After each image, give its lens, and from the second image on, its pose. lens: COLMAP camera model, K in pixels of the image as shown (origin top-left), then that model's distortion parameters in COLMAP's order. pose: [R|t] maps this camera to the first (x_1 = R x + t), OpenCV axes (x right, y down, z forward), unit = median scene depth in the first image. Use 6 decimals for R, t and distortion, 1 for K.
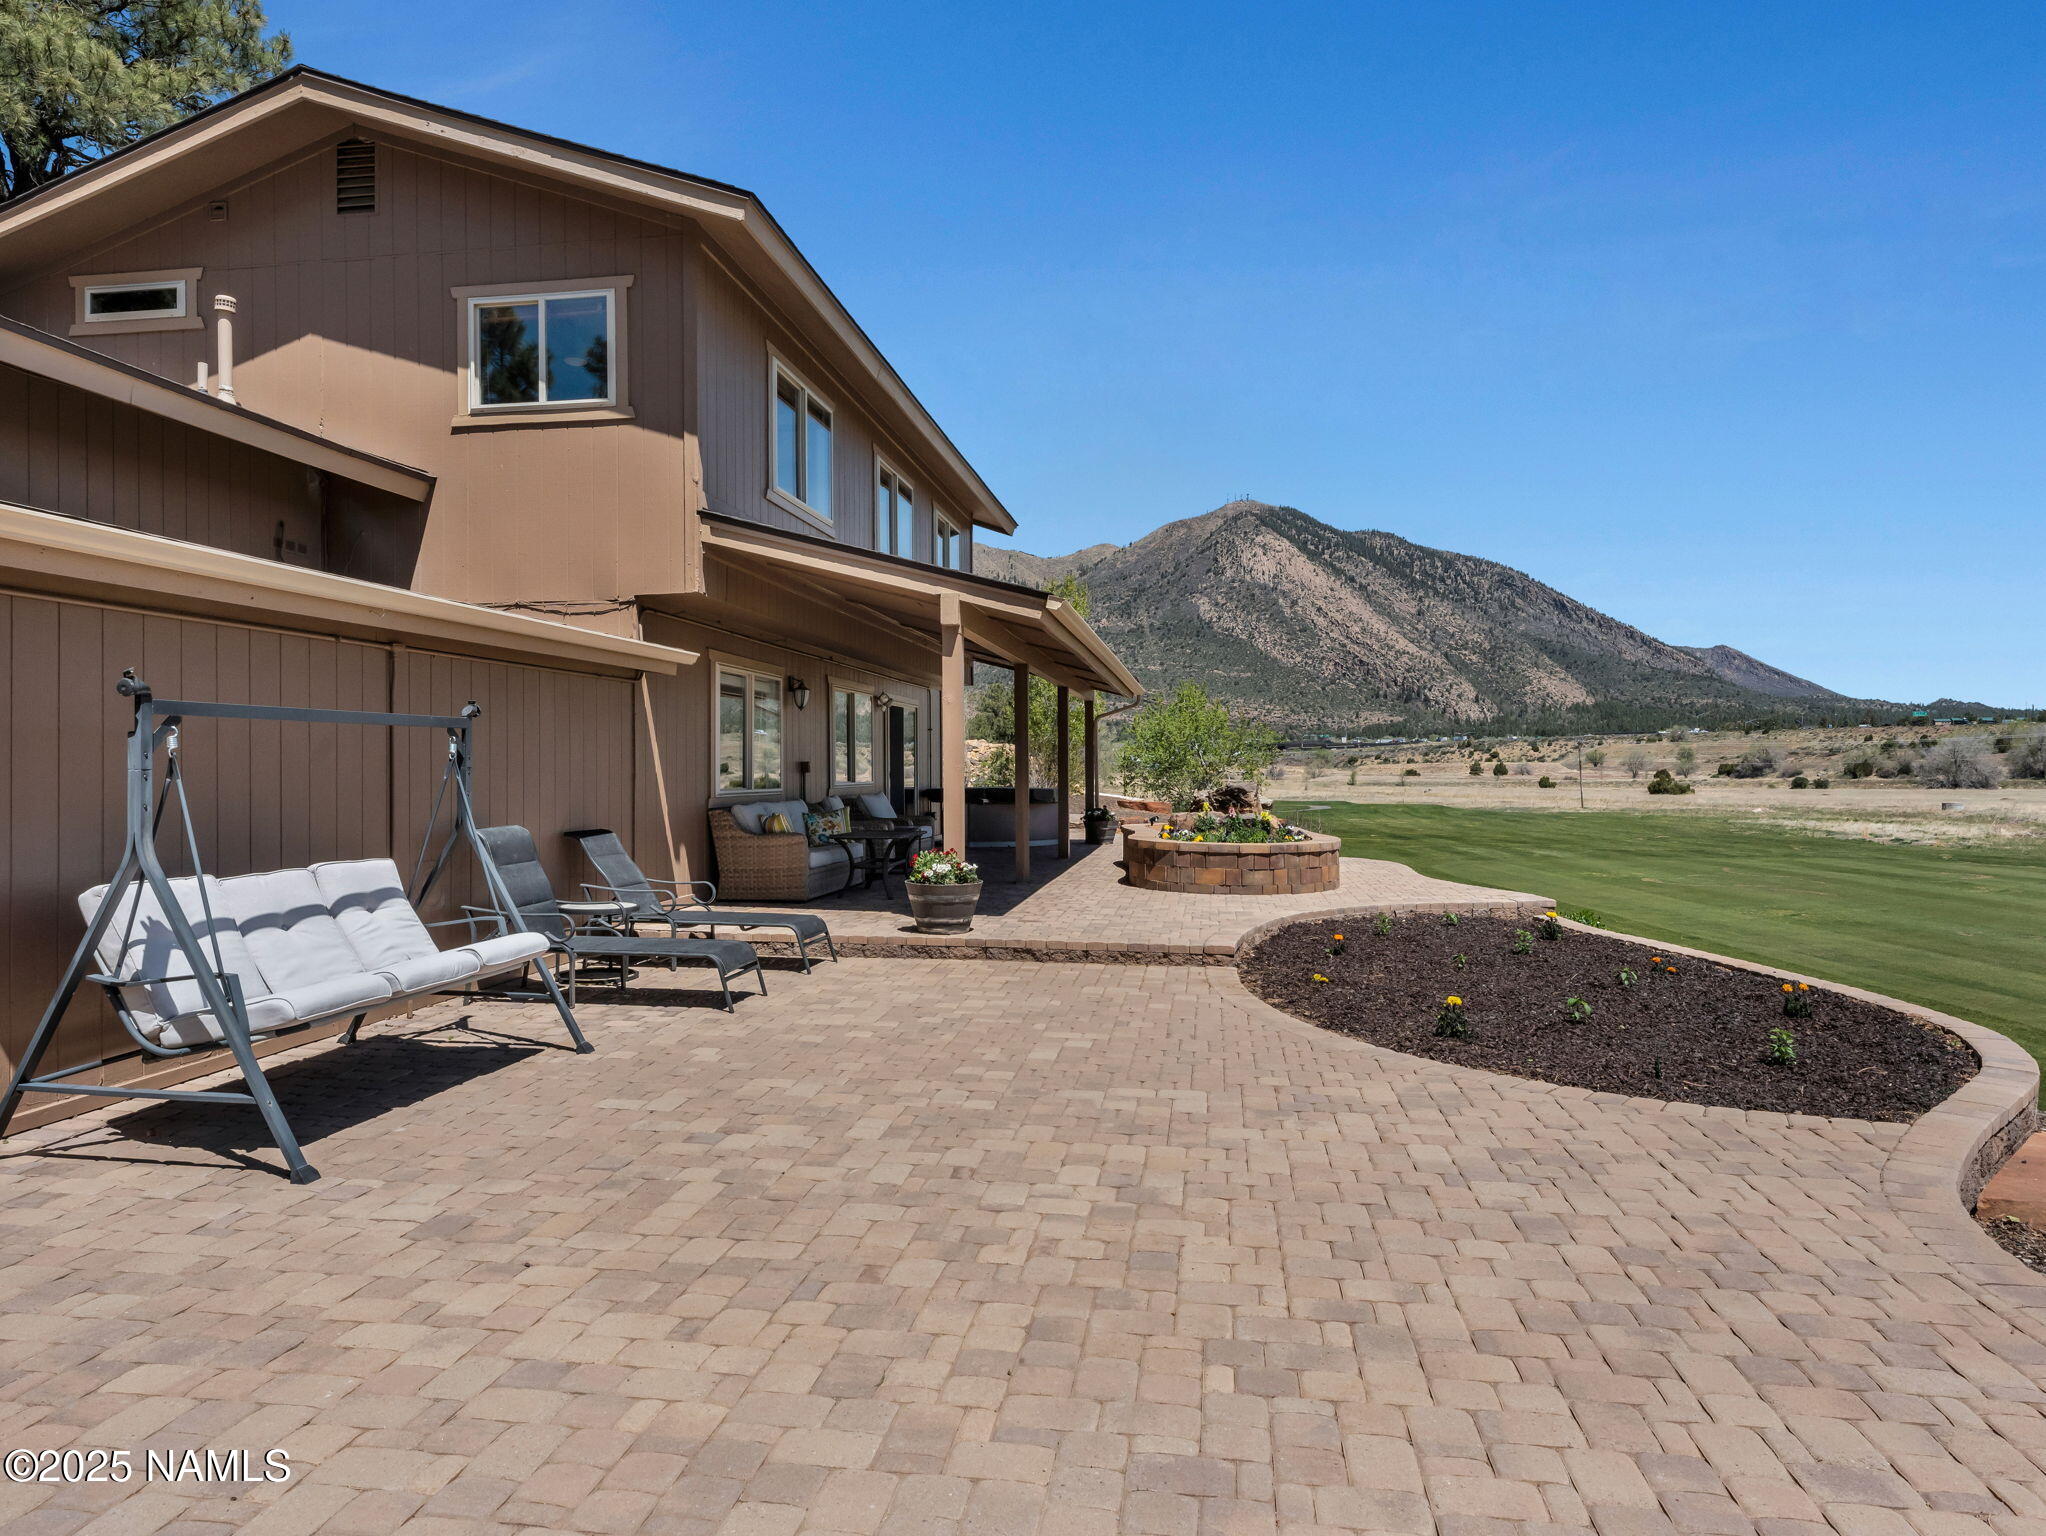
lens RADIAL K [[1336.3, 0, 1023.0], [0, 1336.3, 768.0], [0, 0, 1]] dist [-0.005974, 0.002258]
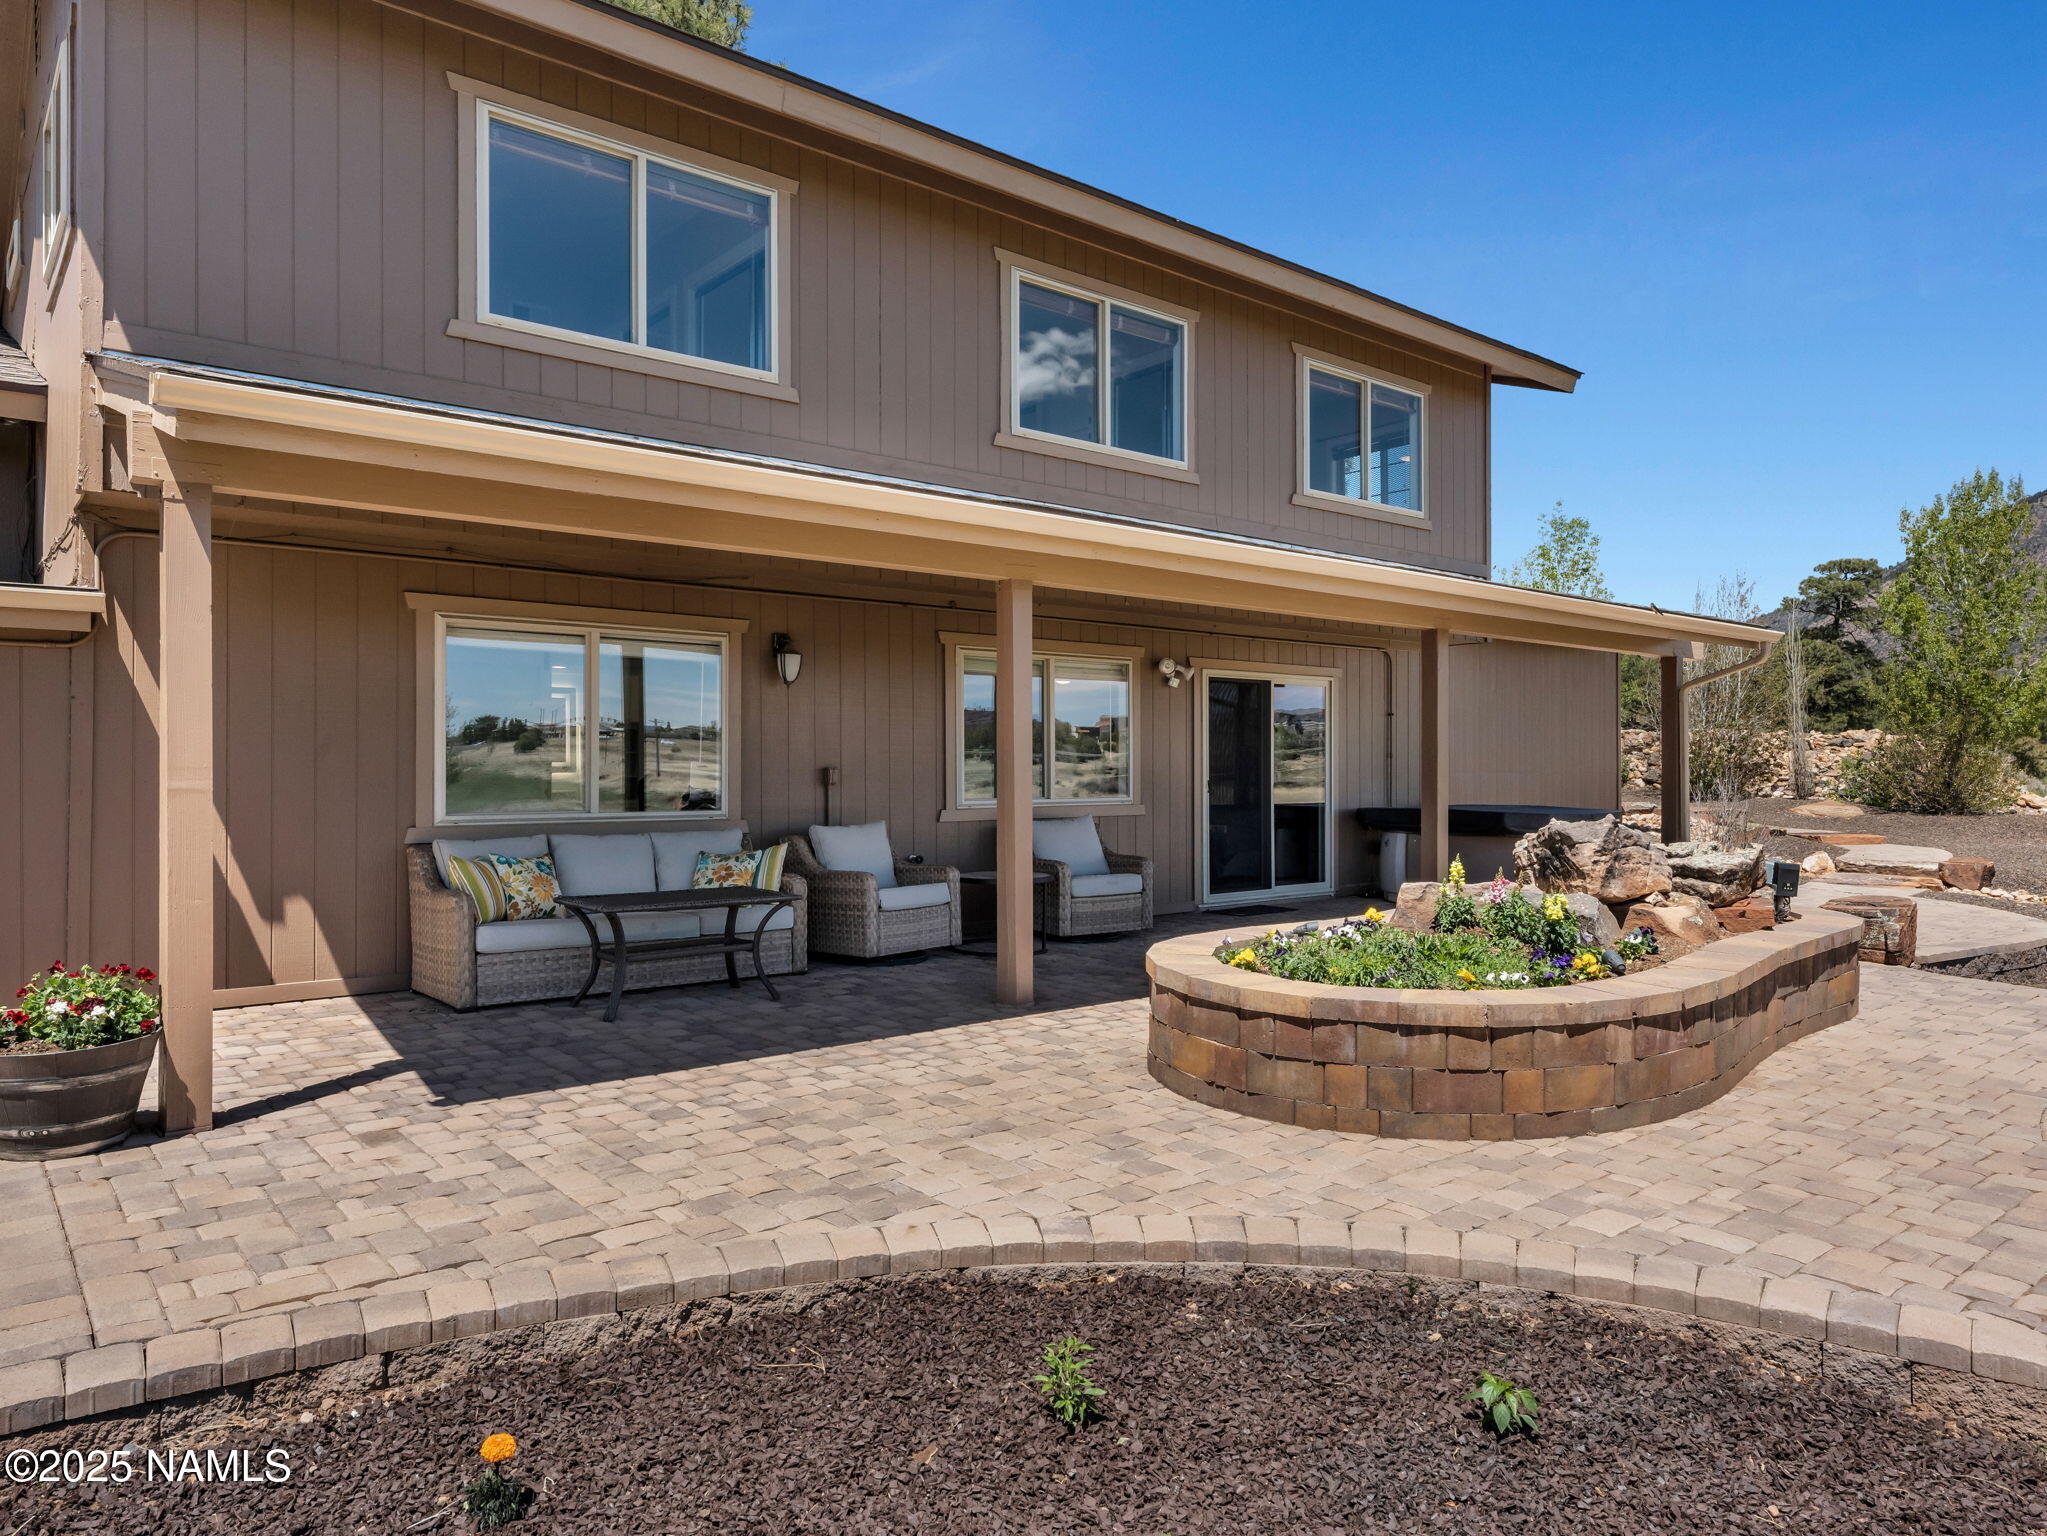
lens RADIAL K [[1336.9, 0, 1023.5], [0, 1336.9, 768.0], [0, 0, 1]] dist [-0.005974, 0.002258]
pose [[0.740504, 0.005226, -0.672031, 0.375581], [-0.003484, 0.999986, 0.003938, -0.007517], [0.672043, -0.000575, 0.740512, 0.667138]]
